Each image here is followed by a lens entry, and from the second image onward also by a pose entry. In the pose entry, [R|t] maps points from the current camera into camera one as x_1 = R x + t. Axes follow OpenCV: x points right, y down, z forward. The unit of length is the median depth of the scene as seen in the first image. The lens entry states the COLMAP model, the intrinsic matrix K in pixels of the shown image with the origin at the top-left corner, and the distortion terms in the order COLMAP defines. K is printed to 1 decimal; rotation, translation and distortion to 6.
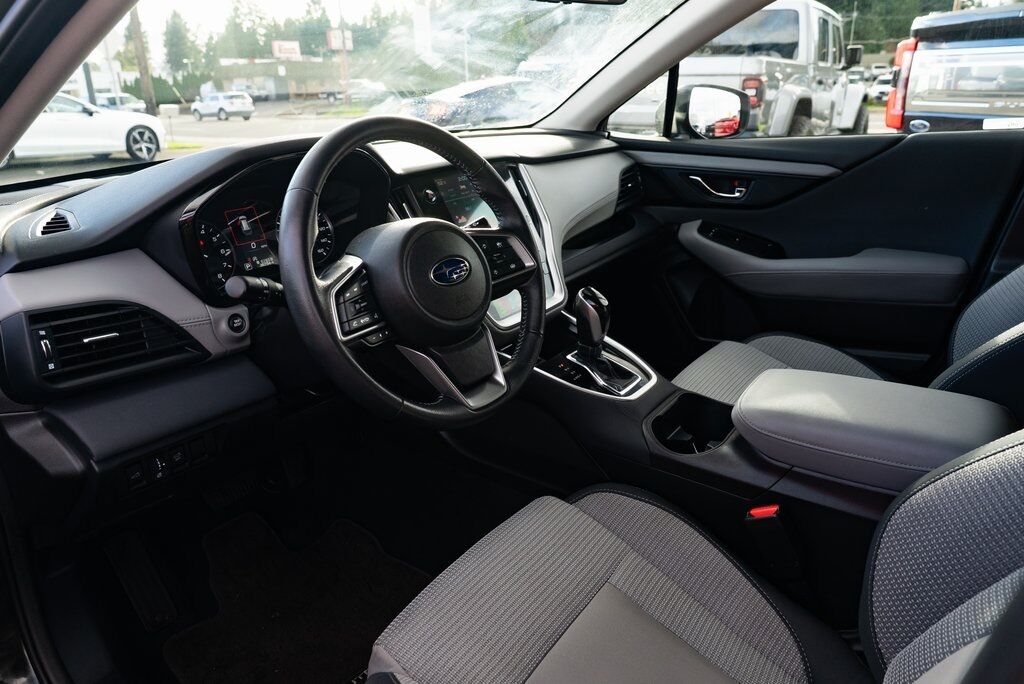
lens RADIAL K [[702.1, 0, 514.2], [0, 702.1, 342.9], [0, 0, 1]] dist [-0.032726, 0.020363]
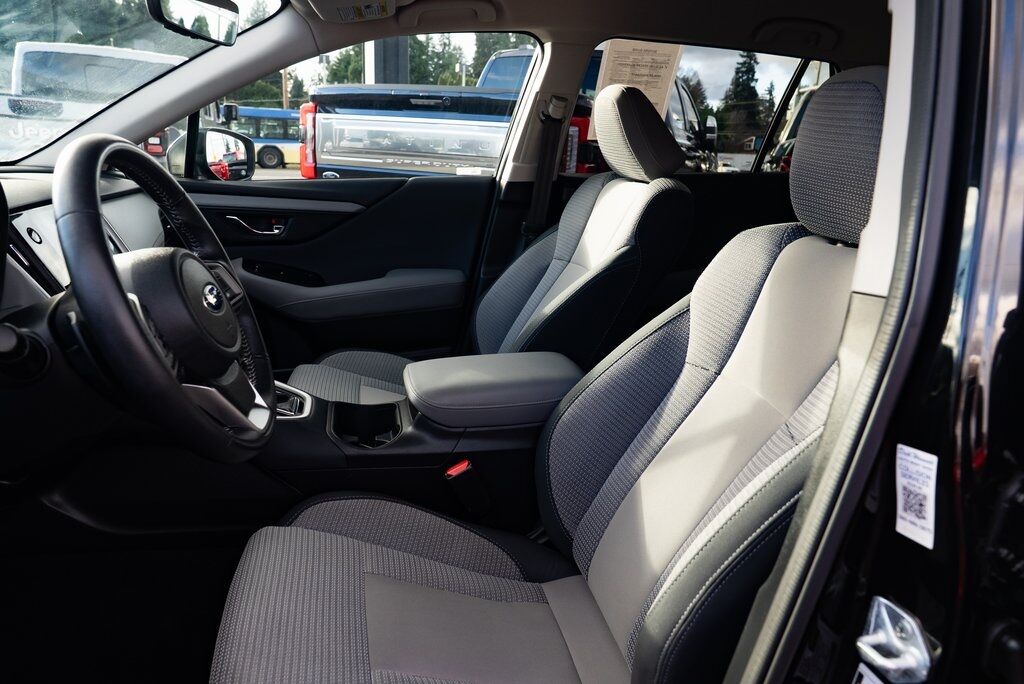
lens RADIAL K [[702.1, 0, 515.5], [0, 702.1, 338.1], [0, 0, 1]] dist [-0.032726, 0.020363]
pose [[0.660829, -0.143353, 0.736719, -0.256006], [0.199727, 0.979784, 0.011497, 0.010688], [-0.723474, 0.139545, 0.676101, 0.025803]]
